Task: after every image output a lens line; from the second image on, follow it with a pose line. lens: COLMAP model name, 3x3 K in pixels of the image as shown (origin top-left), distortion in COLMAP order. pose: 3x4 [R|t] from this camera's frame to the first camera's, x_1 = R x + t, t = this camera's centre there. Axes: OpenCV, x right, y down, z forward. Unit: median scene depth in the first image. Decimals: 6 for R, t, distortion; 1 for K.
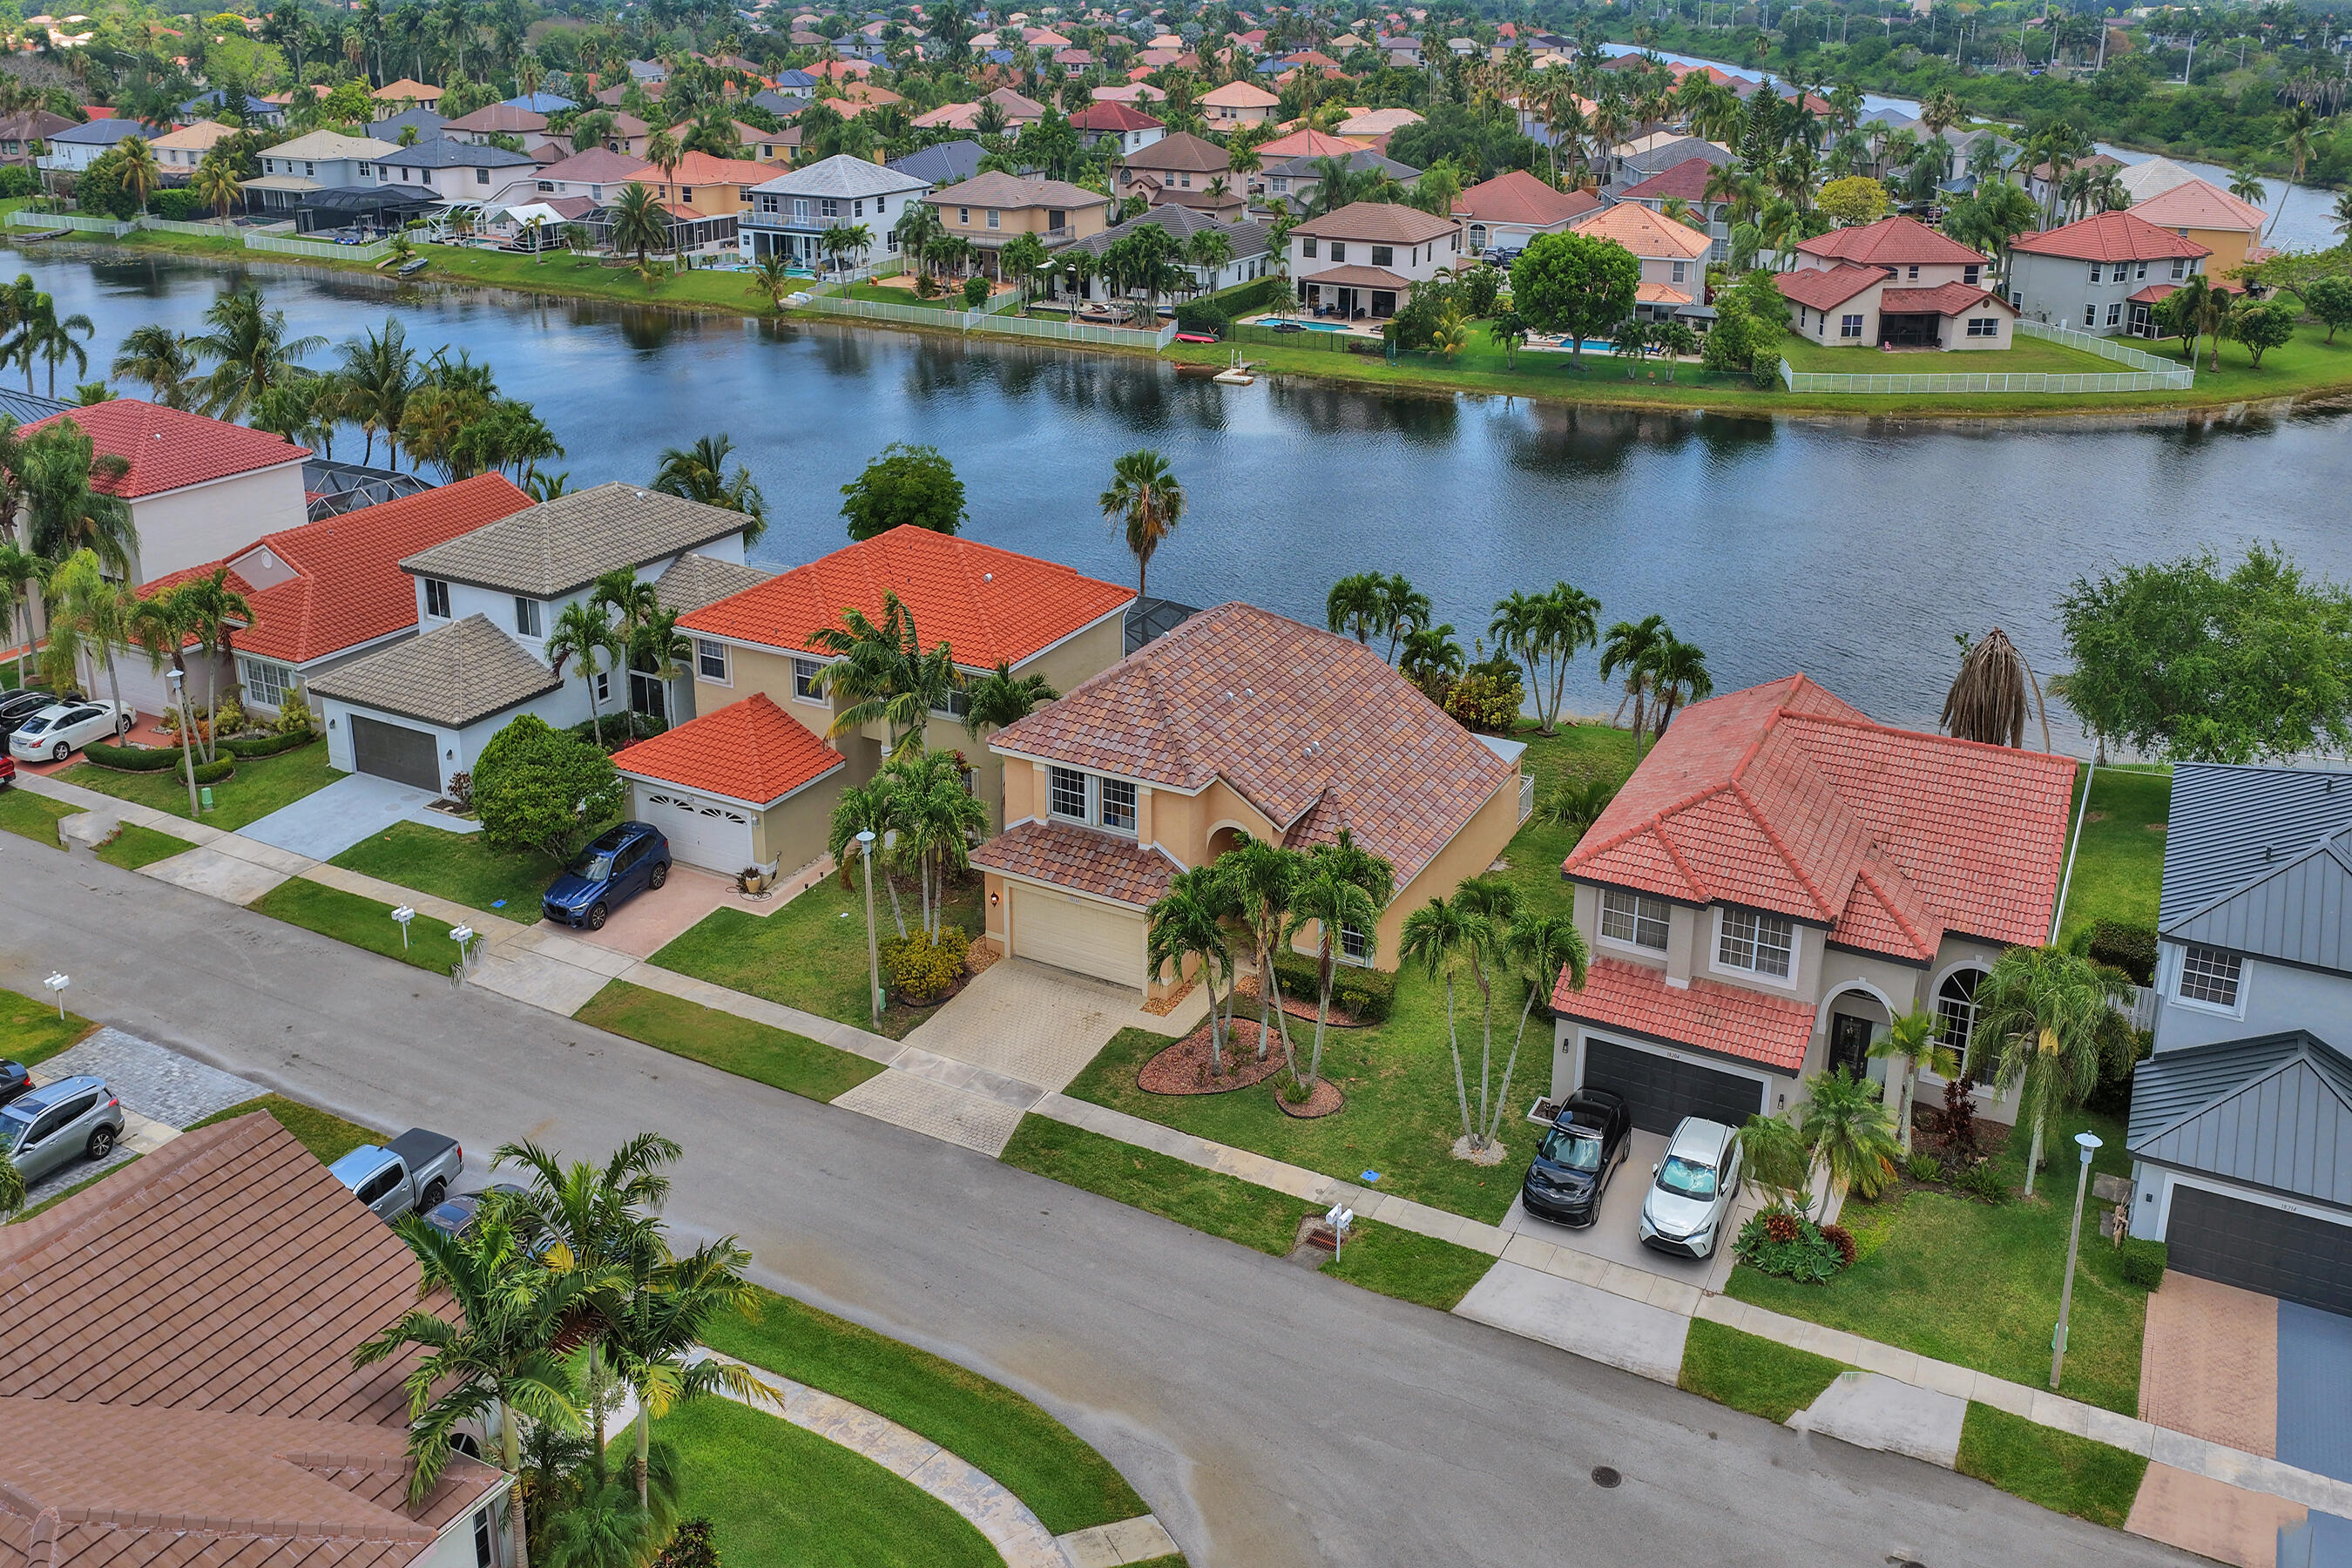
lens RADIAL K [[1971.1, 0, 1178.5], [0, 1971.1, 588.5], [0, 0, 1]] dist [-0.008663, 0.035583]
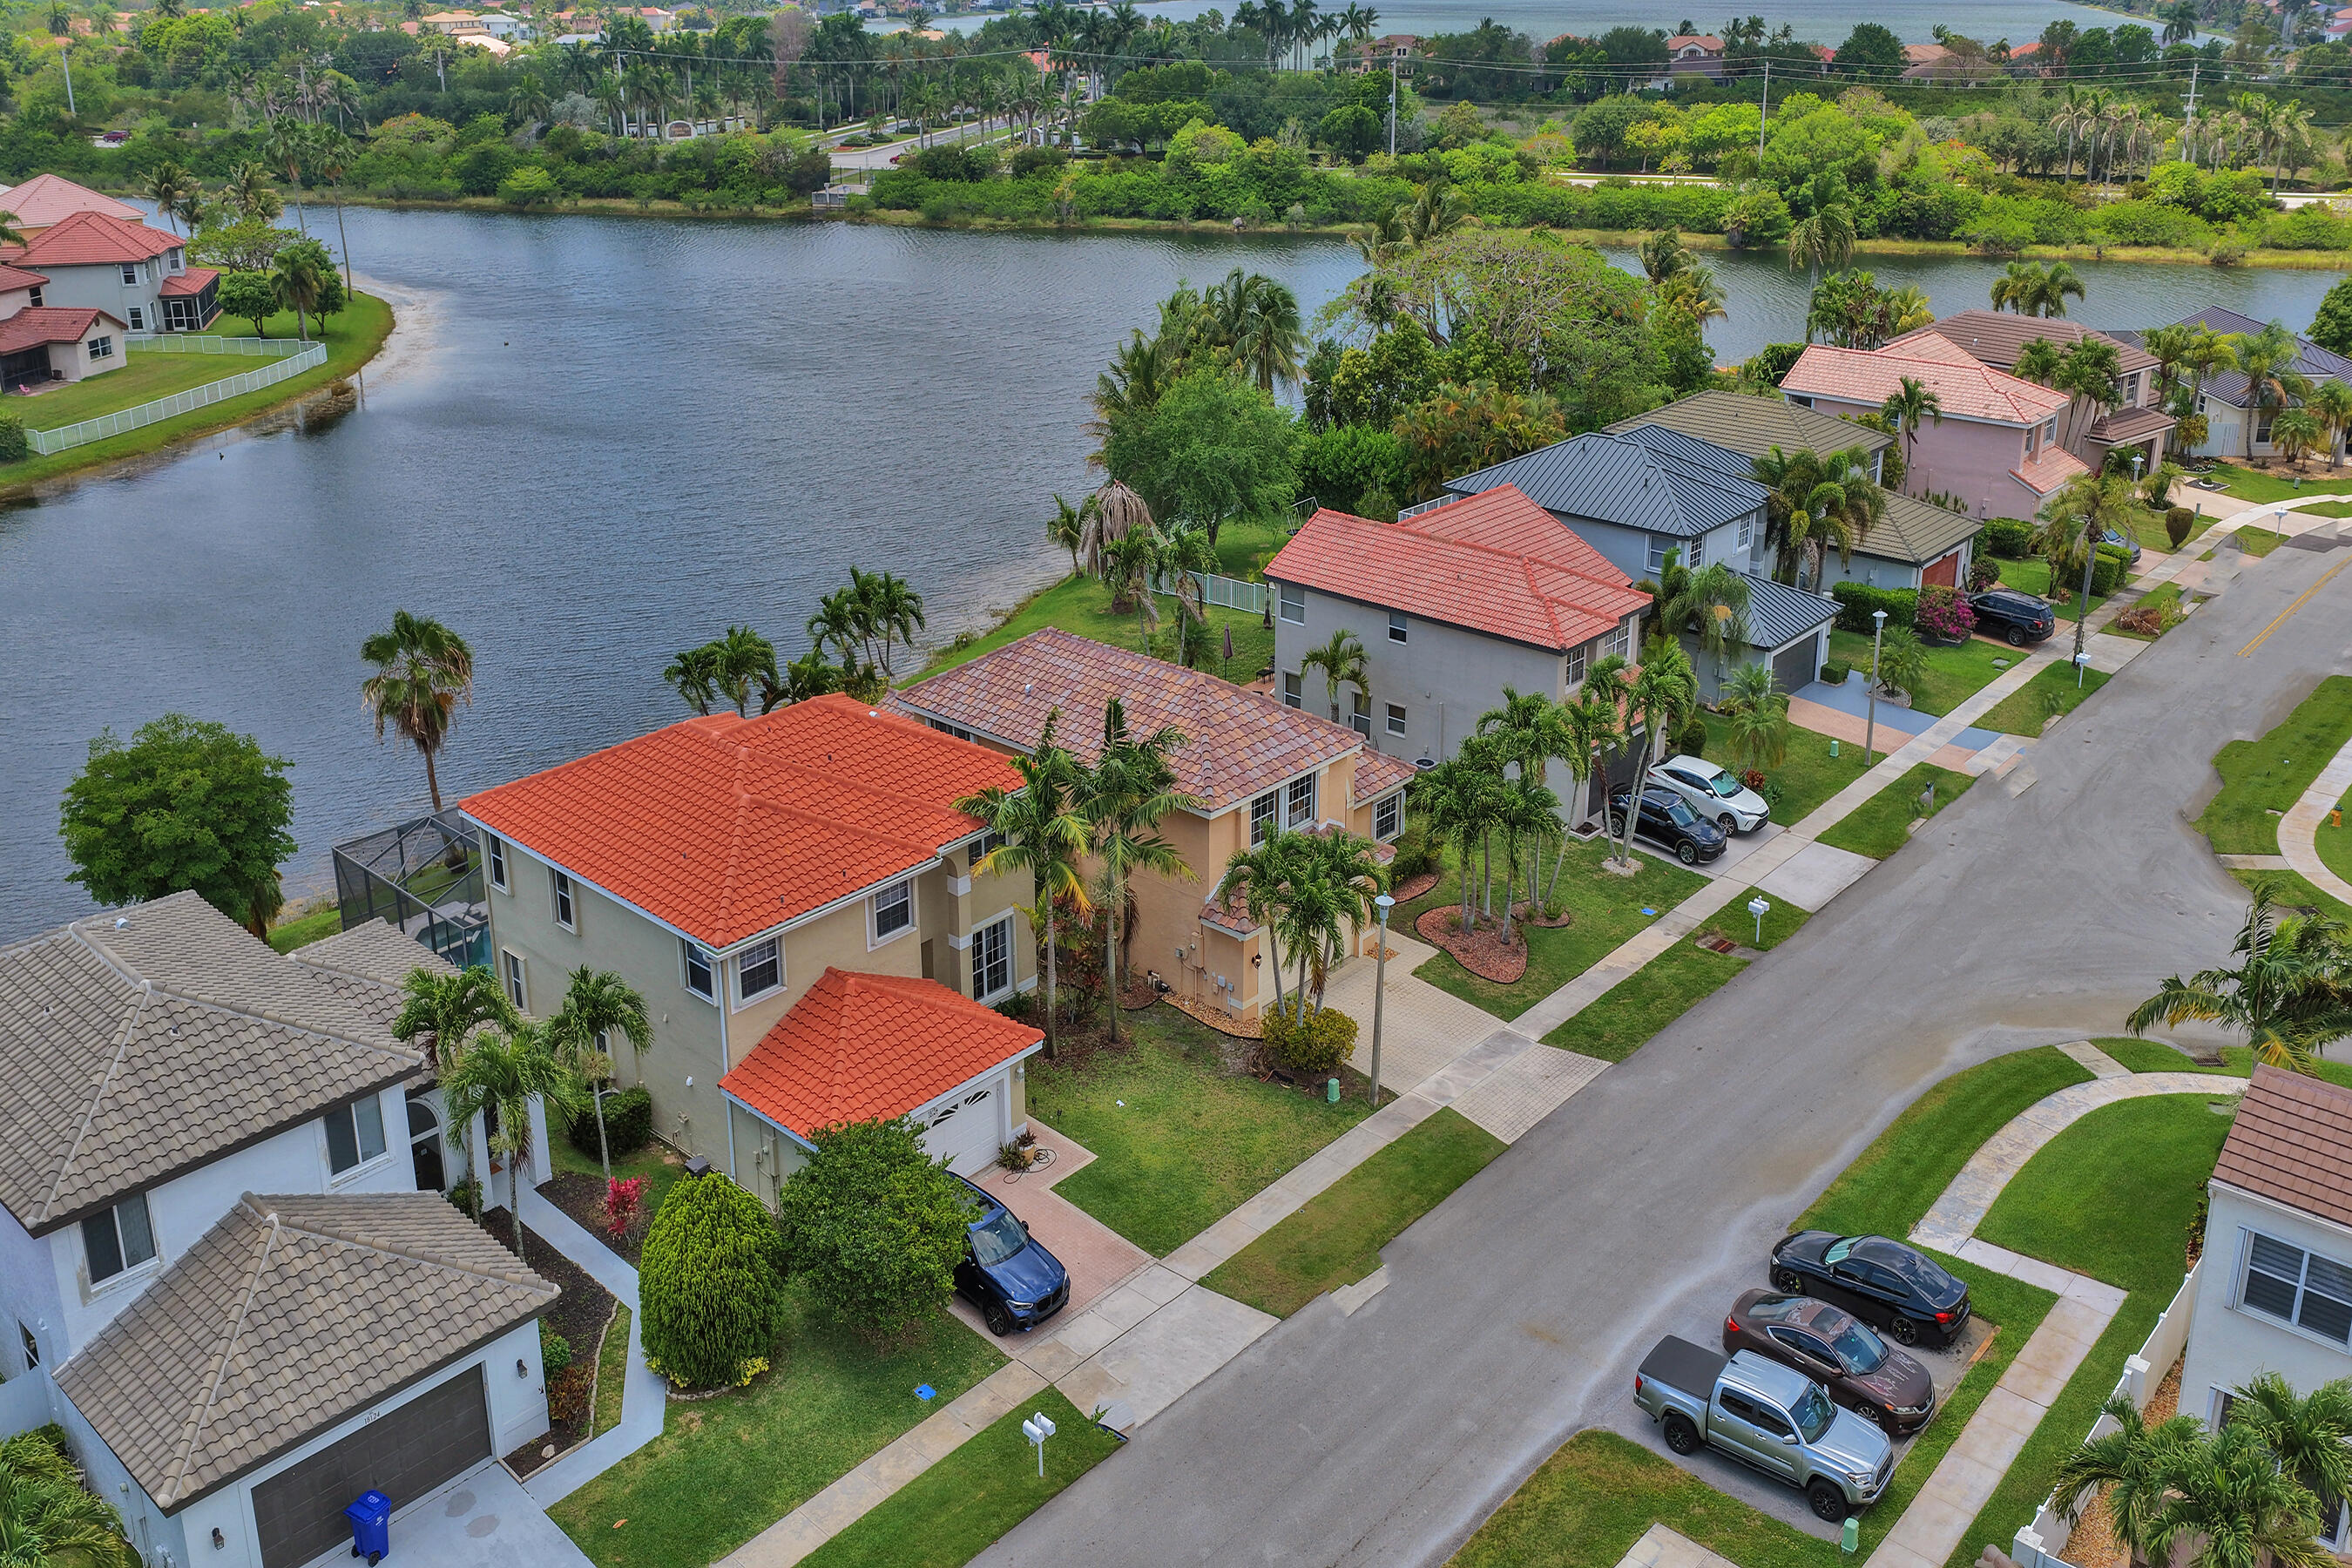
lens RADIAL K [[1971.1, 0, 1178.5], [0, 1971.1, 588.5], [0, 0, 1]] dist [-0.008663, 0.035583]
pose [[0.248411, -0.305990, 0.919055, -0.720727], [0.298711, 0.926753, 0.227815, -0.182919], [-0.921447, 0.217940, 0.321618, 0.550942]]
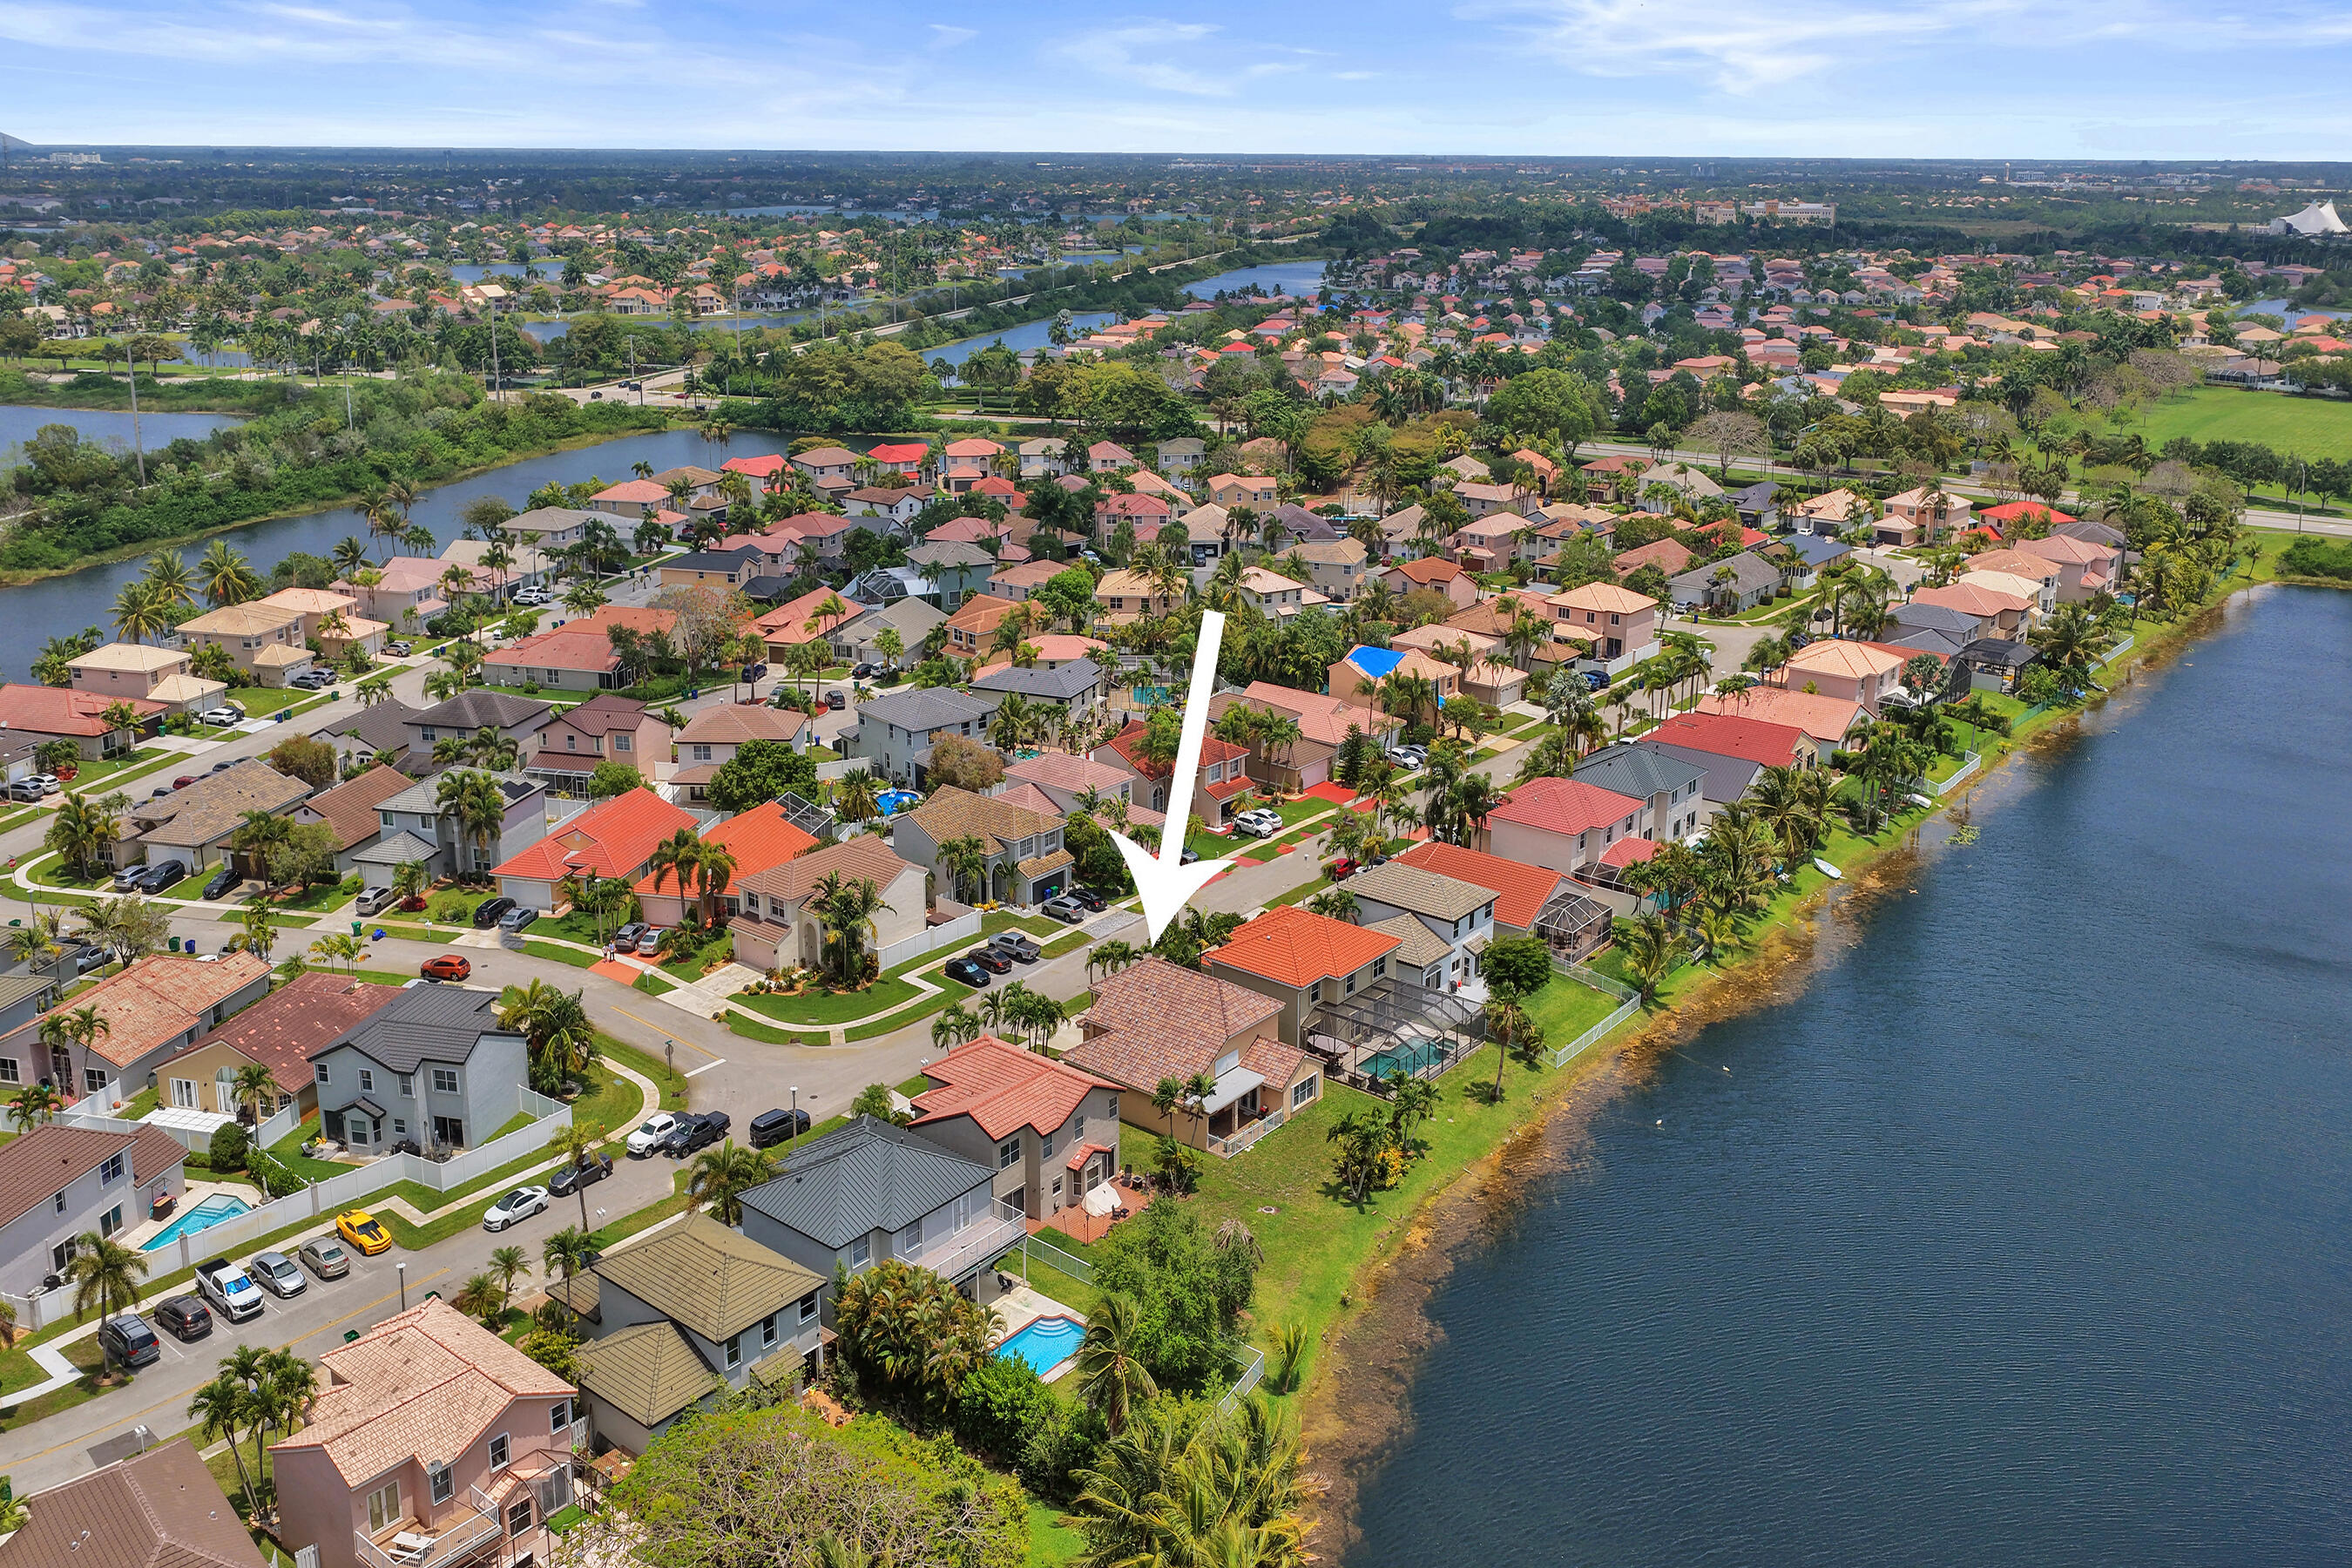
lens RADIAL K [[1936.3, 0, 1176.3], [0, 1936.3, 733.3], [0, 0, 1]] dist [0.004154, 0.007199]
pose [[-0.193274, 0.276506, -0.941376, 1.761306], [-0.302684, 0.895865, 0.325282, -0.818643], [0.933289, 0.347808, -0.089453, 0.919184]]
